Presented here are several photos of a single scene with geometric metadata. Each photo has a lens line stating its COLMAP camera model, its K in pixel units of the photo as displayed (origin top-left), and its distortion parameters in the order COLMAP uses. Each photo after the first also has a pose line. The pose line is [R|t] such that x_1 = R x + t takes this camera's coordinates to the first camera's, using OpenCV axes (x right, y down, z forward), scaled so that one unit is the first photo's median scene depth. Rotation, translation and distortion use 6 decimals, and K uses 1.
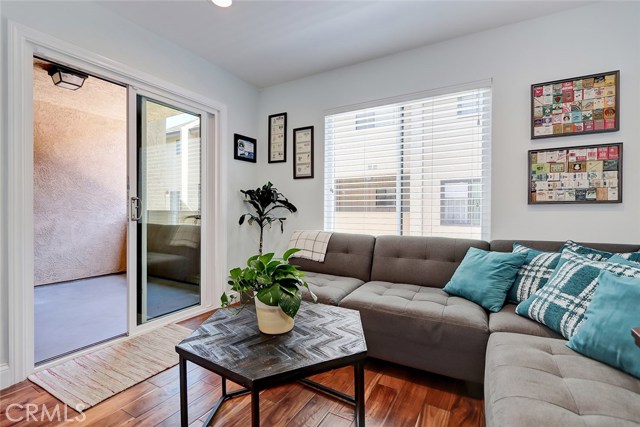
lens RADIAL K [[295.3, 0, 312.9], [0, 295.3, 211.5], [0, 0, 1]] dist [-0.003417, -0.001487]
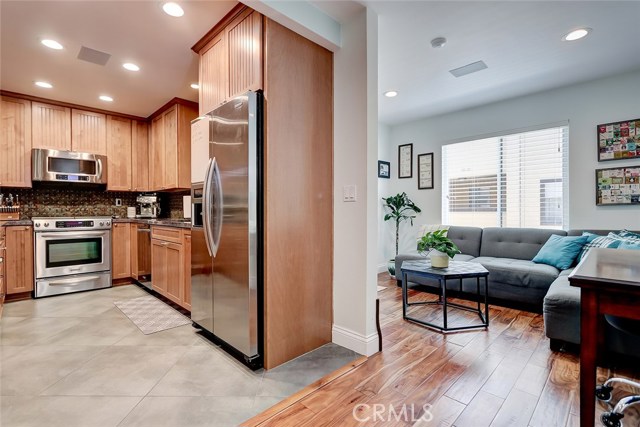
lens RADIAL K [[295.3, 0, 330.7], [0, 295.3, 211.2], [0, 0, 1]] dist [-0.003417, -0.001487]
pose [[0.976721, -0.008348, -0.214351, -0.258803], [0.007563, 0.999961, -0.004483, -0.000079], [0.214380, 0.002757, 0.976746, -0.741716]]
